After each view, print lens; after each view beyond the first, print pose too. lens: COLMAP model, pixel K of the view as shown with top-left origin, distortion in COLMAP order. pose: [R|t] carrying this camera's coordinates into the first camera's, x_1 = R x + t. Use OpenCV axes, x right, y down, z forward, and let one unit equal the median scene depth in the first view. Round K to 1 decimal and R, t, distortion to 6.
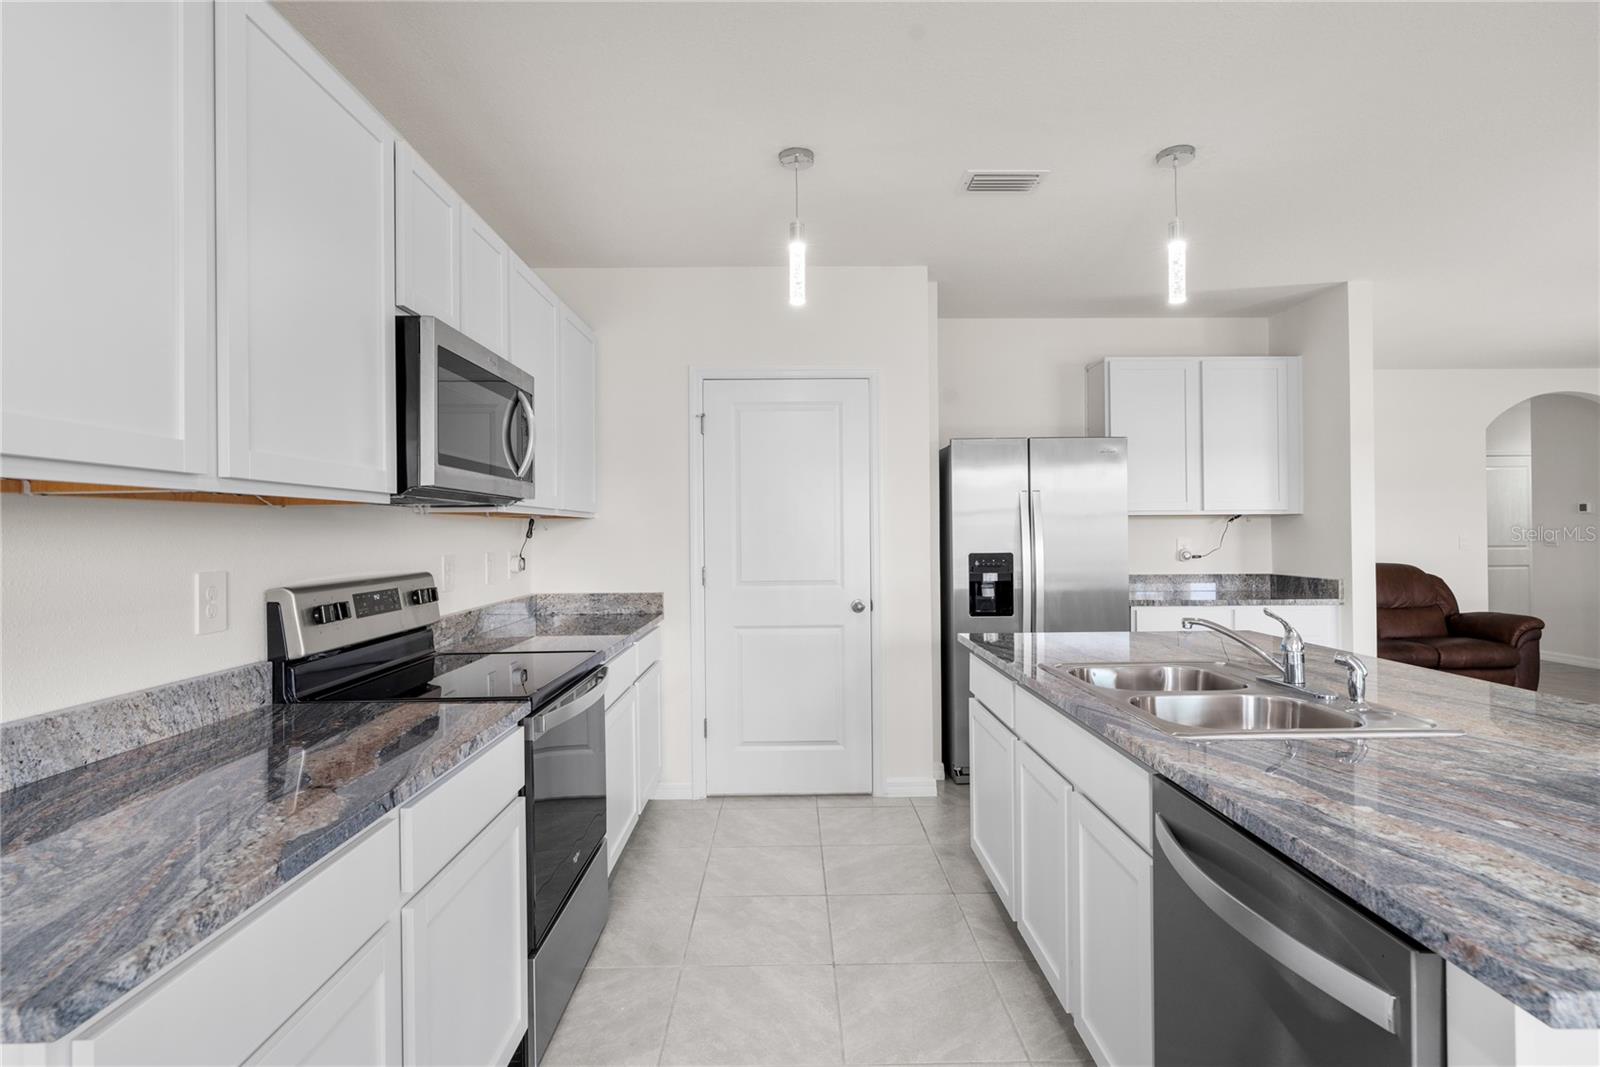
lens RADIAL K [[807.5, 0, 802.5], [0, 807.5, 535.4], [0, 0, 1]] dist [-0.001692, 0.003233]
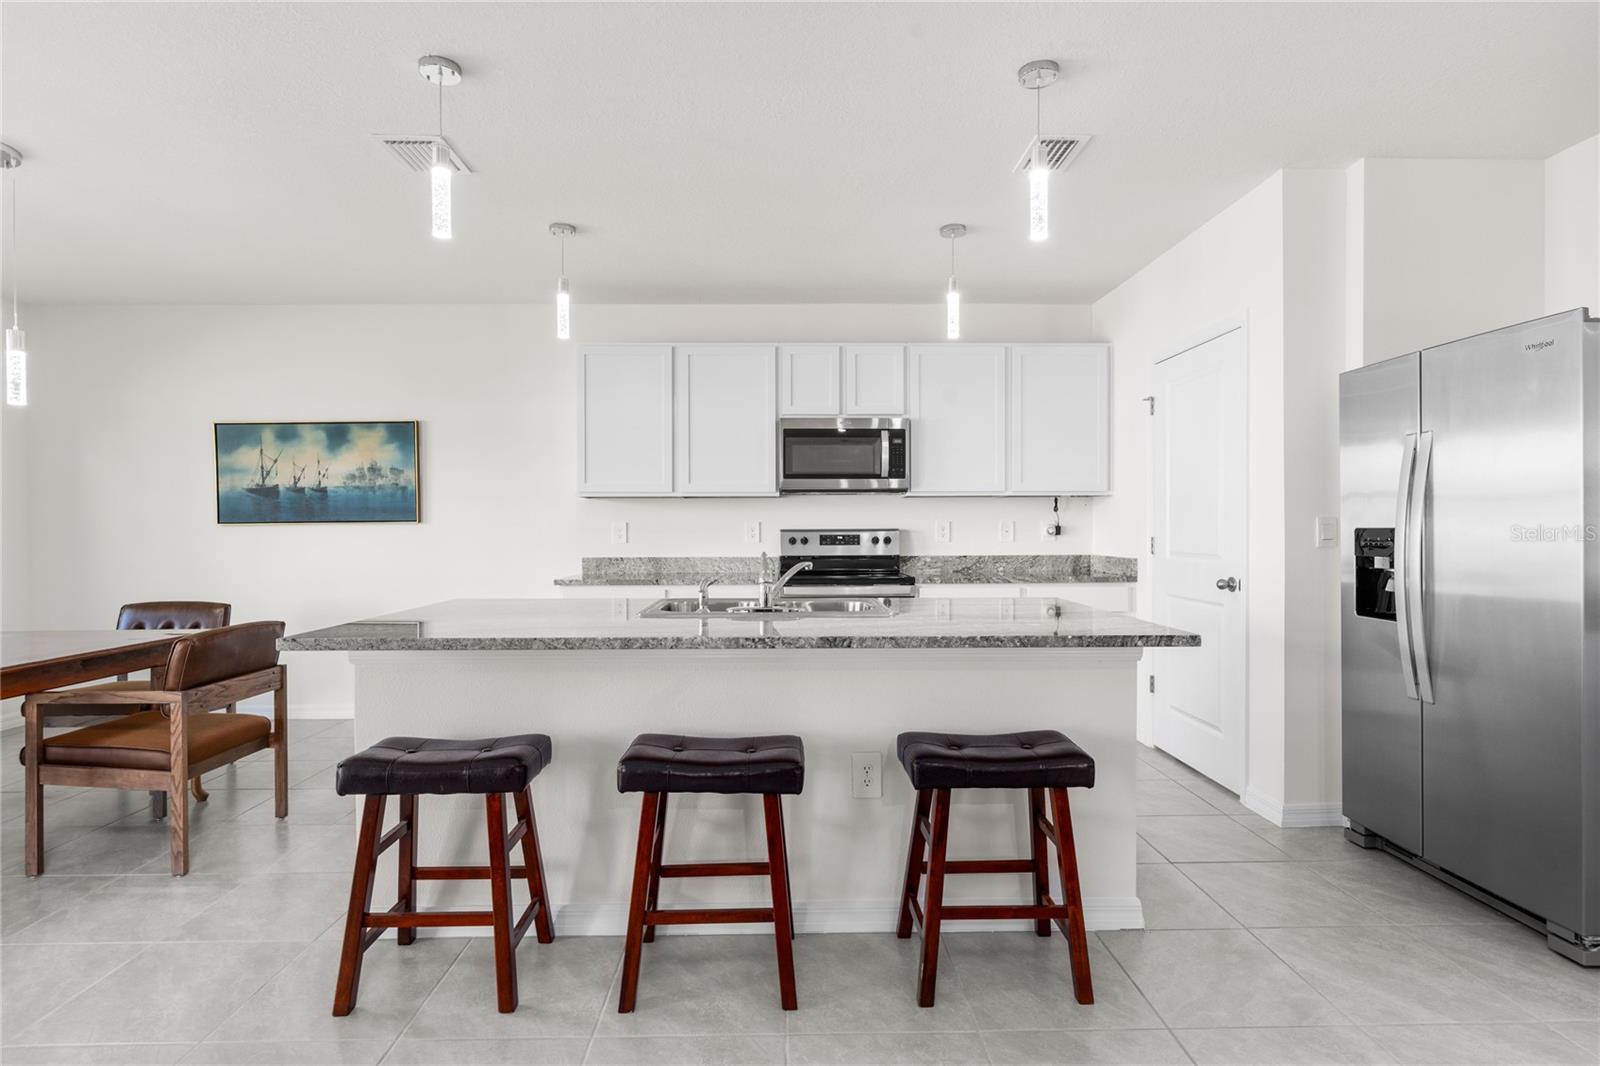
lens RADIAL K [[807.5, 0, 796.7], [0, 807.5, 532.3], [0, 0, 1]] dist [-0.001692, 0.003233]
pose [[0.011791, 0.015874, -0.999804, 0.957334], [-0.002389, 0.999872, 0.015847, 0.016084], [0.999928, 0.002201, 0.011827, 0.499654]]
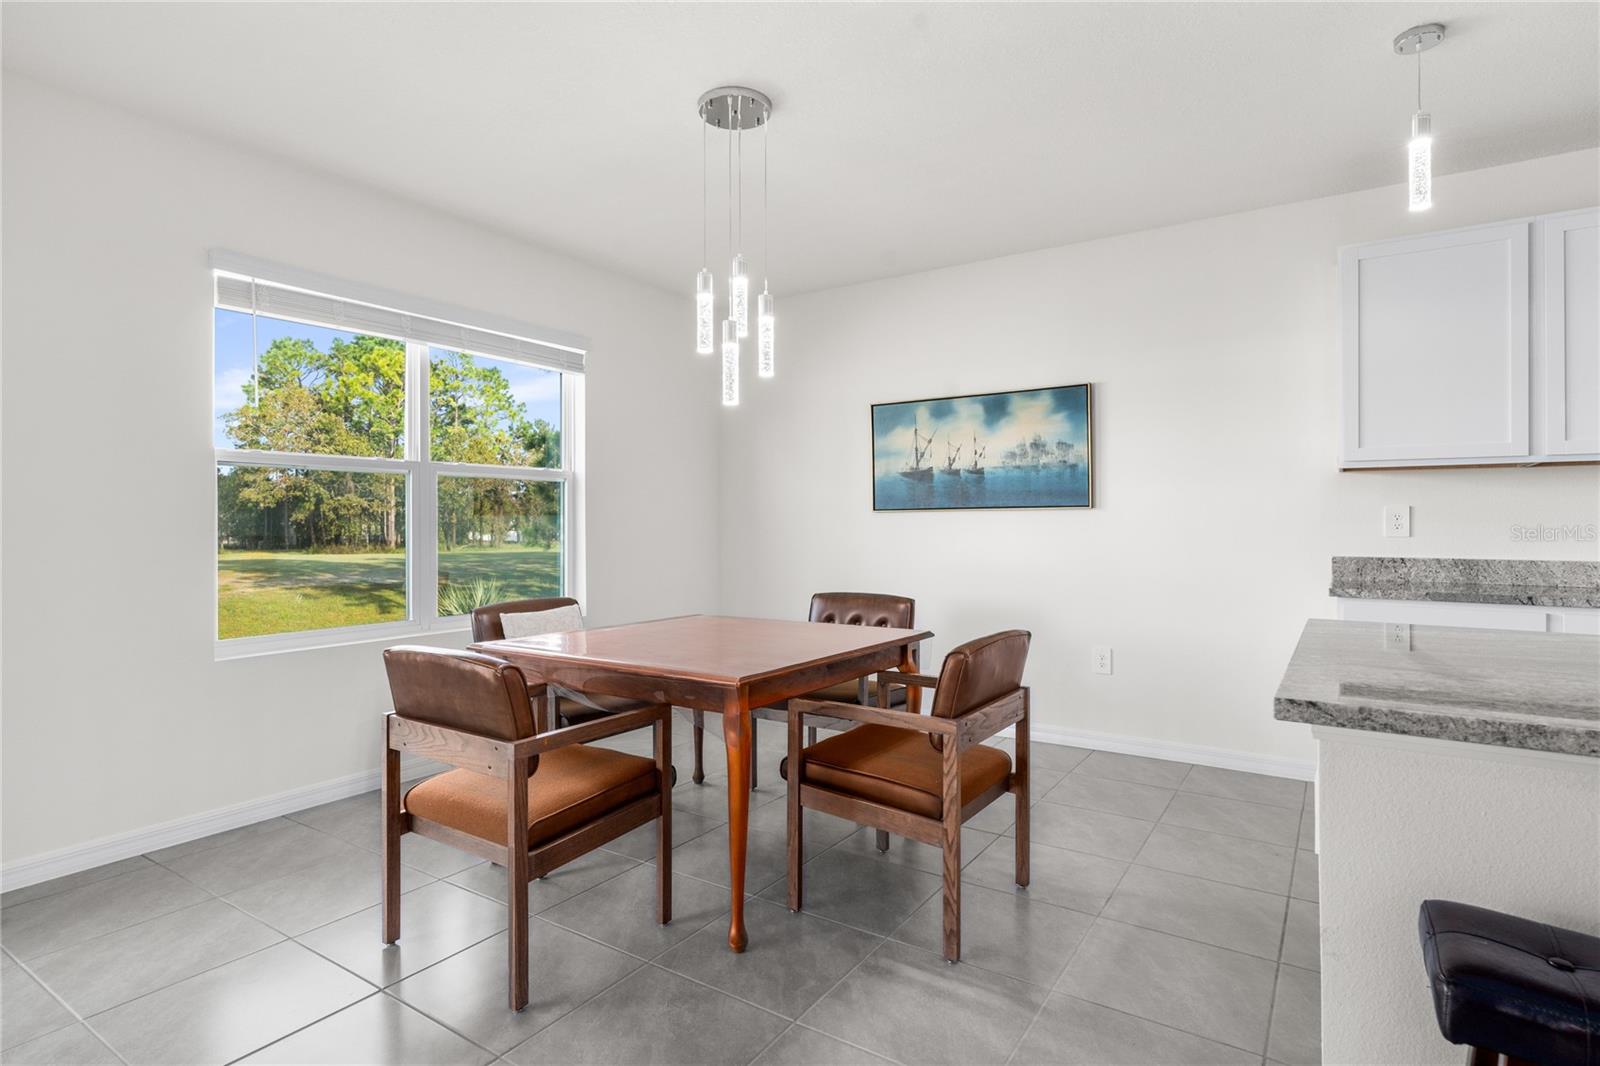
lens RADIAL K [[807.5, 0, 793.3], [0, 807.5, 521.1], [0, 0, 1]] dist [-0.001692, 0.003233]
pose [[-0.547393, 0.006953, -0.836847, 0.752138], [-0.000176, 0.999965, 0.008423, 0.030331], [0.836876, 0.004758, -0.547372, 0.167140]]
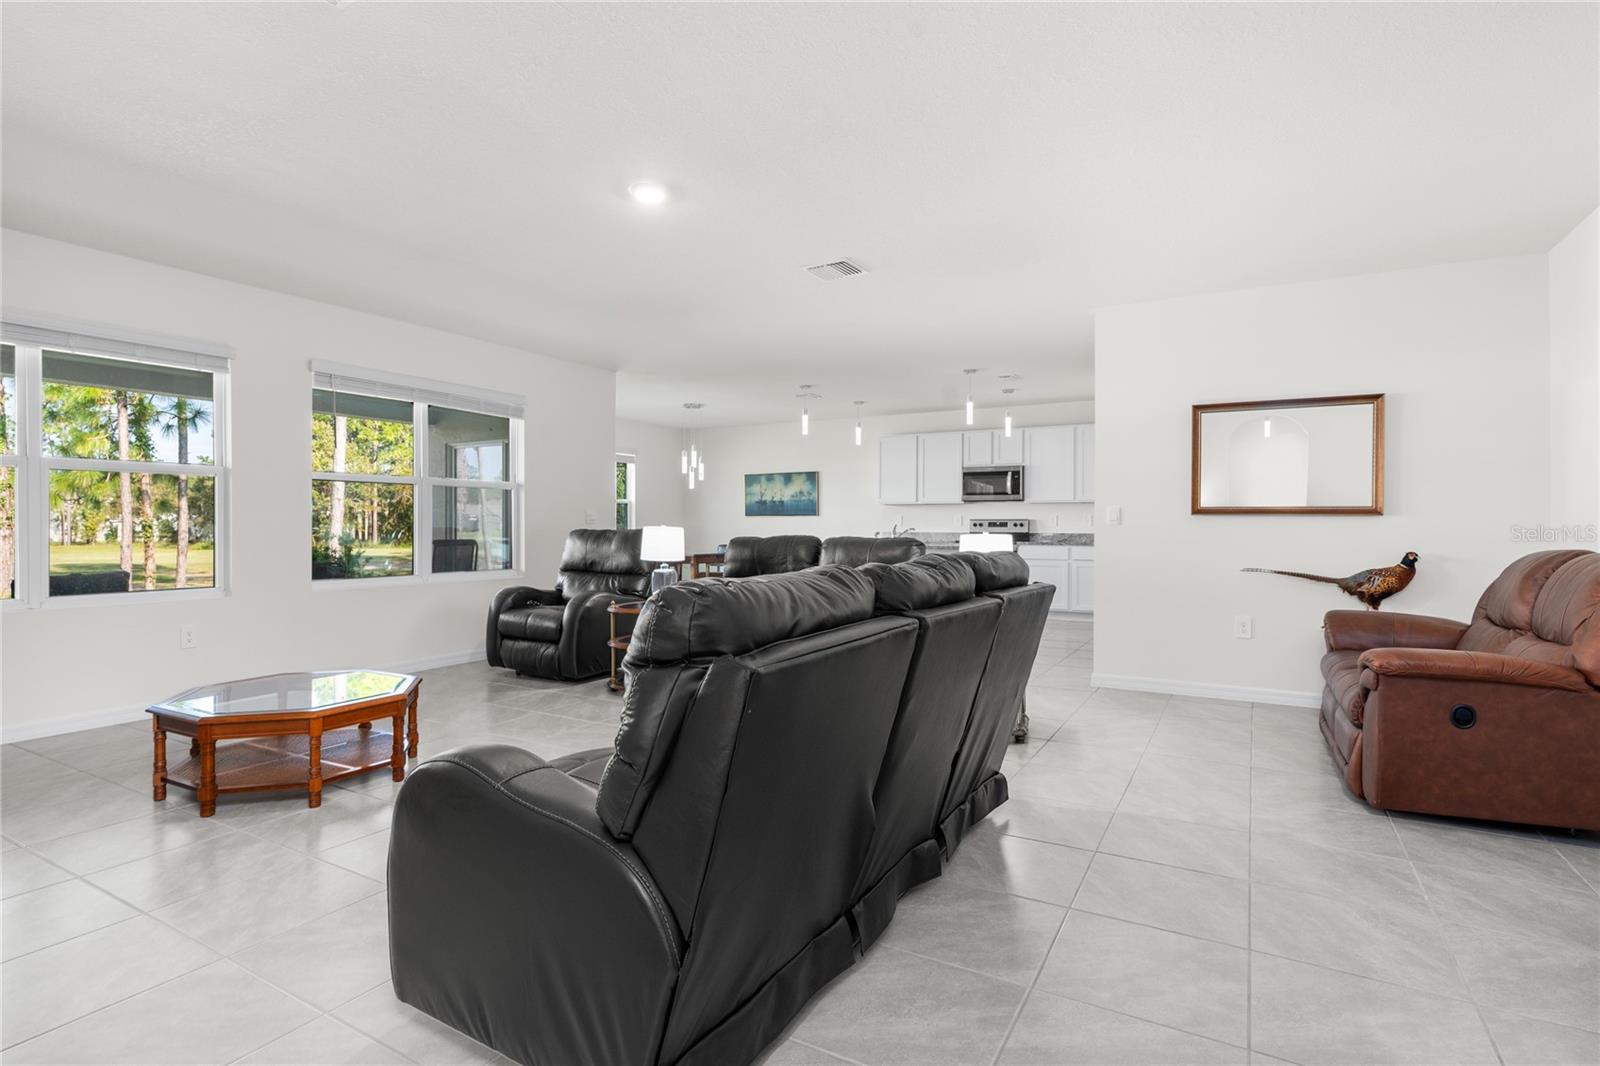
lens RADIAL K [[807.5, 0, 772.8], [0, 807.5, 526.8], [0, 0, 1]] dist [-0.001692, 0.003233]
pose [[-0.523710, 0.008377, -0.851855, 2.269514], [-0.005800, 0.999893, 0.013398, 0.024948], [0.851877, 0.011958, -0.523606, 1.320780]]
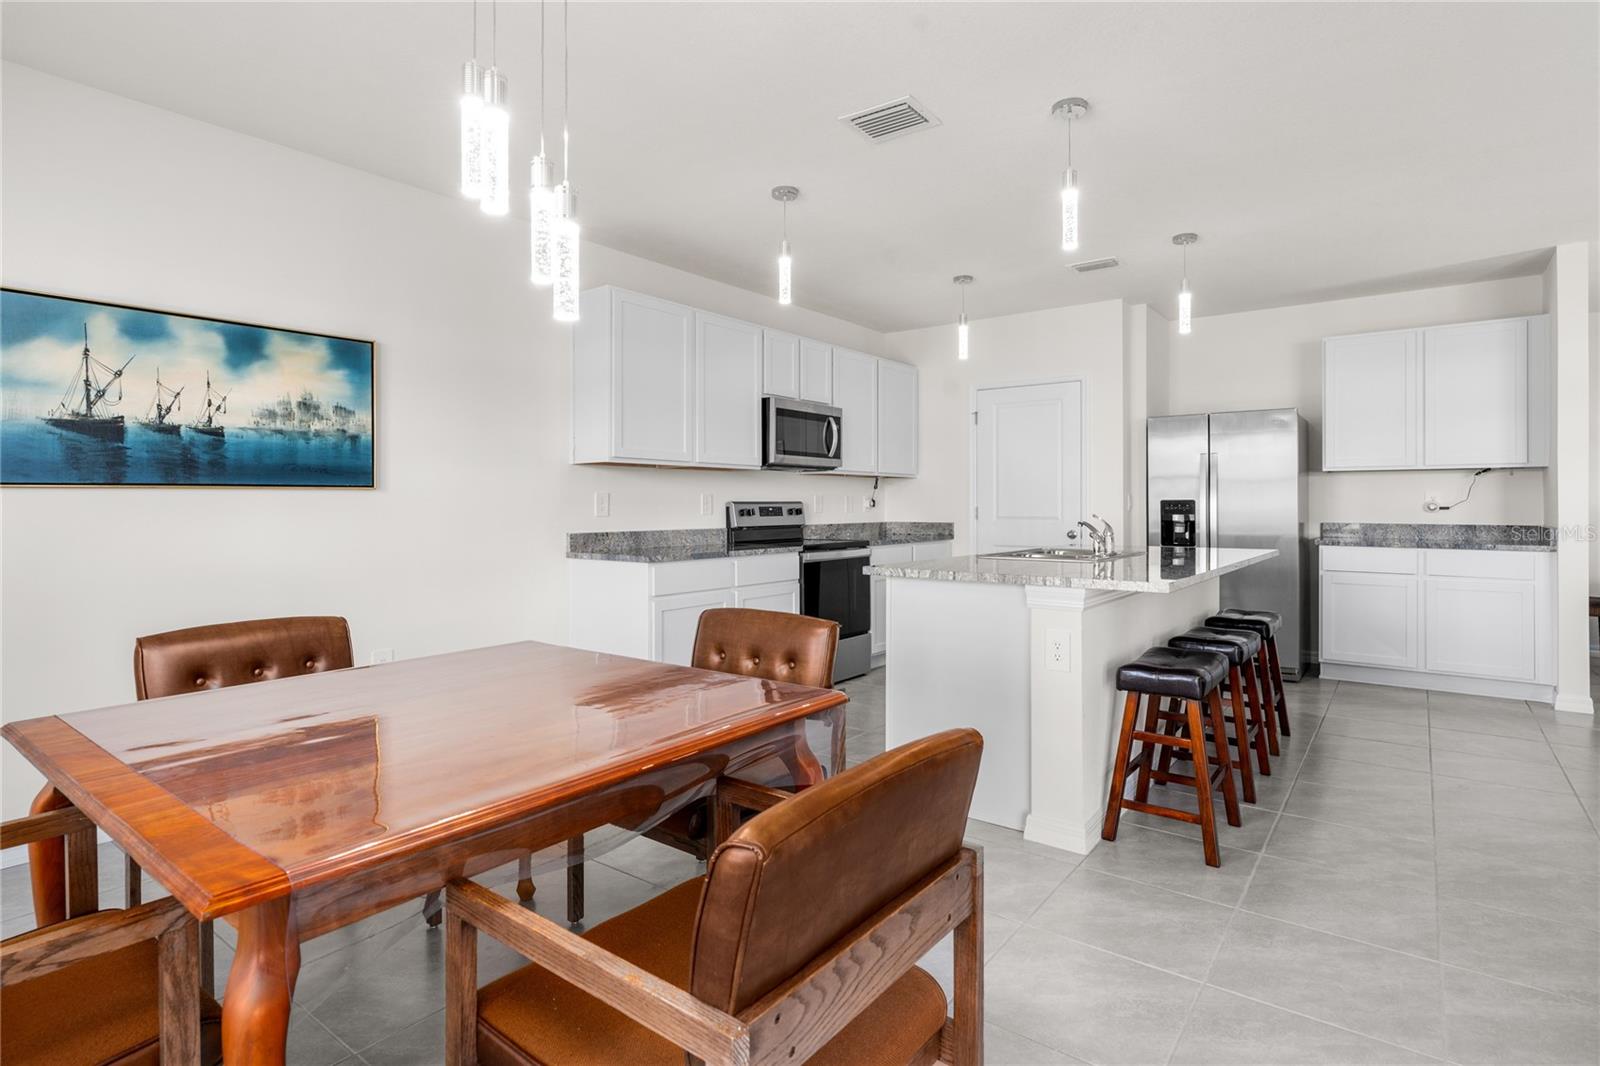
lens RADIAL K [[807.5, 0, 785.0], [0, 807.5, 503.5], [0, 0, 1]] dist [-0.001692, 0.003233]
pose [[0.780340, 0.007861, -0.625306, 0.576364], [-0.009492, 0.999955, 0.000726, 0.033230], [0.625284, 0.005369, 0.780379, -0.480866]]
